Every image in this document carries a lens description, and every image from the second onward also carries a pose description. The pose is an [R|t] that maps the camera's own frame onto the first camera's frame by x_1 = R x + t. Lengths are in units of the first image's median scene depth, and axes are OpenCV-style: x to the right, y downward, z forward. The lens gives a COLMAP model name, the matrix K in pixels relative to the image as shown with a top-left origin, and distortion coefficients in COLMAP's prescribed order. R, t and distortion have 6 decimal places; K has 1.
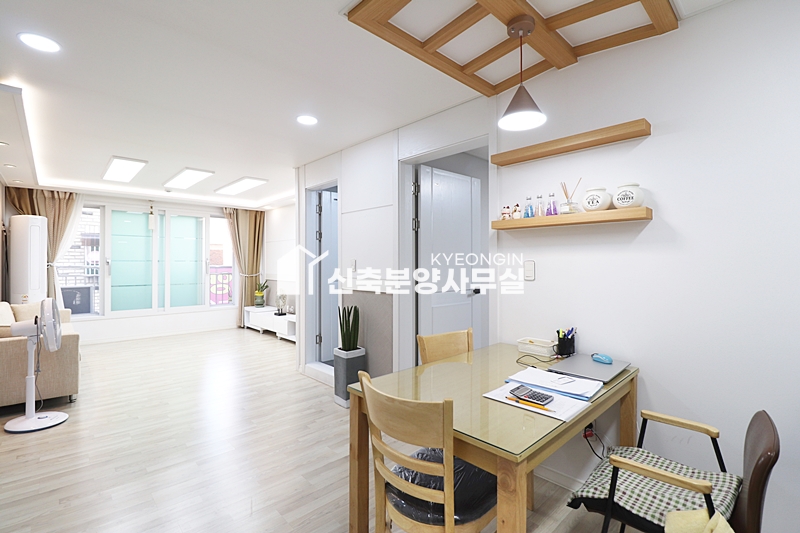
lens RADIAL K [[367.5, 0, 404.7], [0, 367.5, 260.7], [0, 0, 1]] dist [-0.000902, -0.013393]
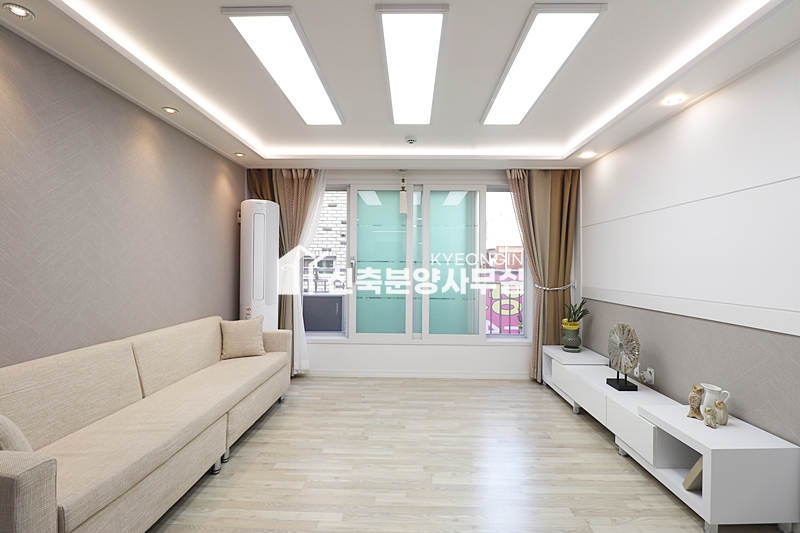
lens RADIAL K [[367.5, 0, 404.7], [0, 367.5, 260.7], [0, 0, 1]] dist [-0.000902, -0.013393]
pose [[0.705303, -0.005304, -0.708887, -0.225654], [-0.002441, 0.999948, -0.009911, 0.005346], [0.708902, 0.008721, 0.705253, 0.547326]]
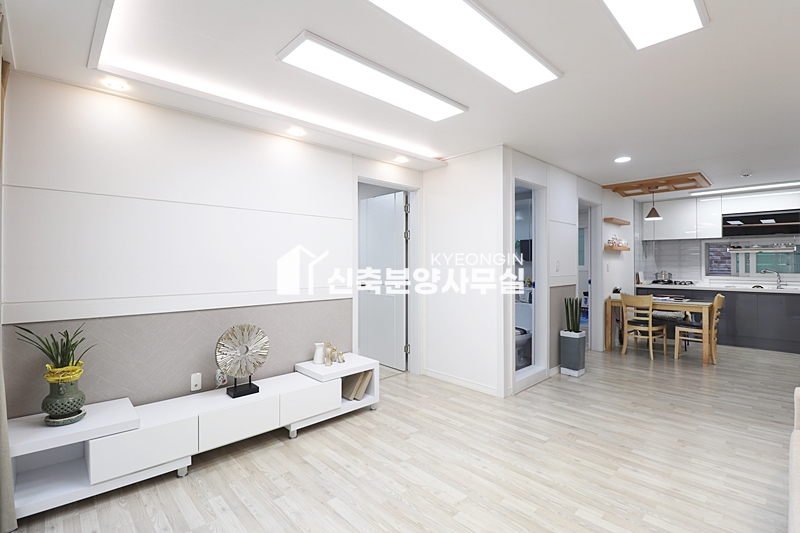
lens RADIAL K [[371.7, 0, 403.2], [0, 371.7, 260.1], [0, 0, 1]] dist [-0.014711, -0.001532]
pose [[-0.001433, 0.009114, 0.999957, -0.792433], [-0.009038, 0.999918, -0.009126, 0.004737], [-0.999958, -0.009051, -0.001351, 0.876088]]
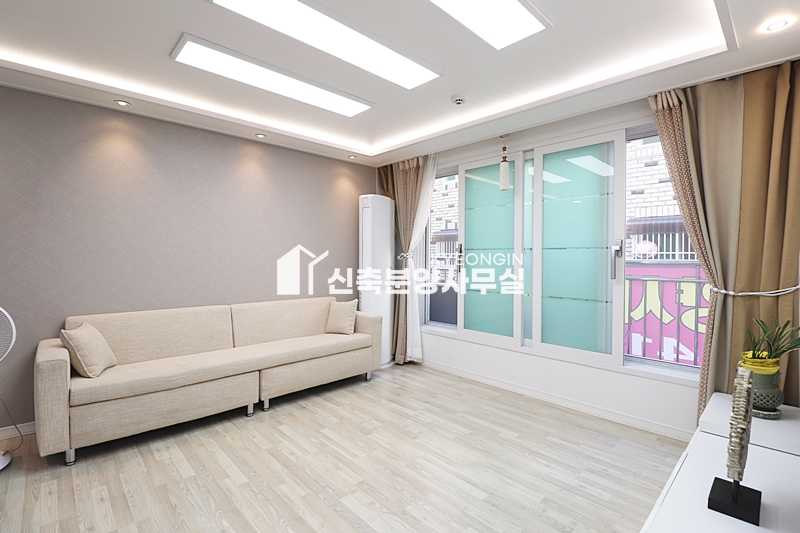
lens RADIAL K [[371.7, 0, 403.2], [0, 371.7, 260.1], [0, 0, 1]] dist [-0.014711, -0.001532]
pose [[0.000543, 0.007370, -0.999973, -0.150459], [0.001127, 0.999972, 0.007371, 0.013319], [0.999999, -0.001131, 0.000534, 0.868534]]
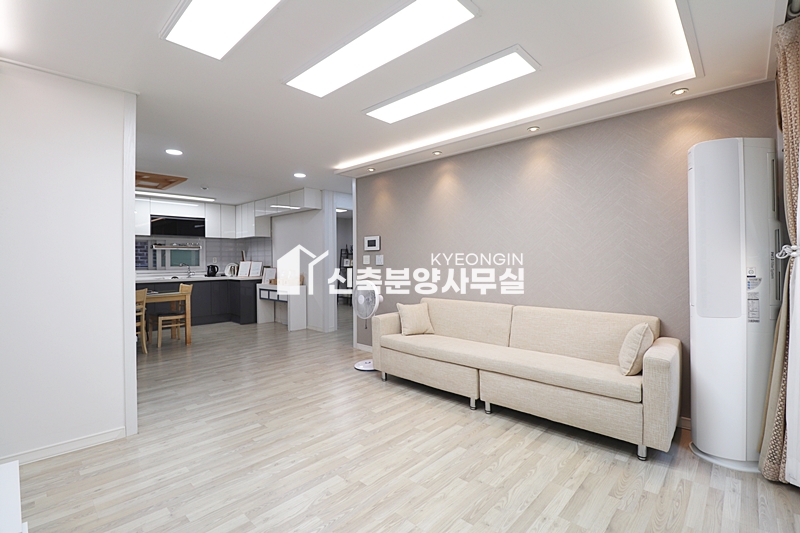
lens RADIAL K [[367.5, 0, 404.7], [0, 367.5, 260.7], [0, 0, 1]] dist [-0.000902, -0.013393]
pose [[-0.998217, 0.009177, -0.058986, -0.500661], [0.009503, 0.999941, -0.005243, 0.016697], [0.058934, -0.005795, -0.998245, 1.162495]]
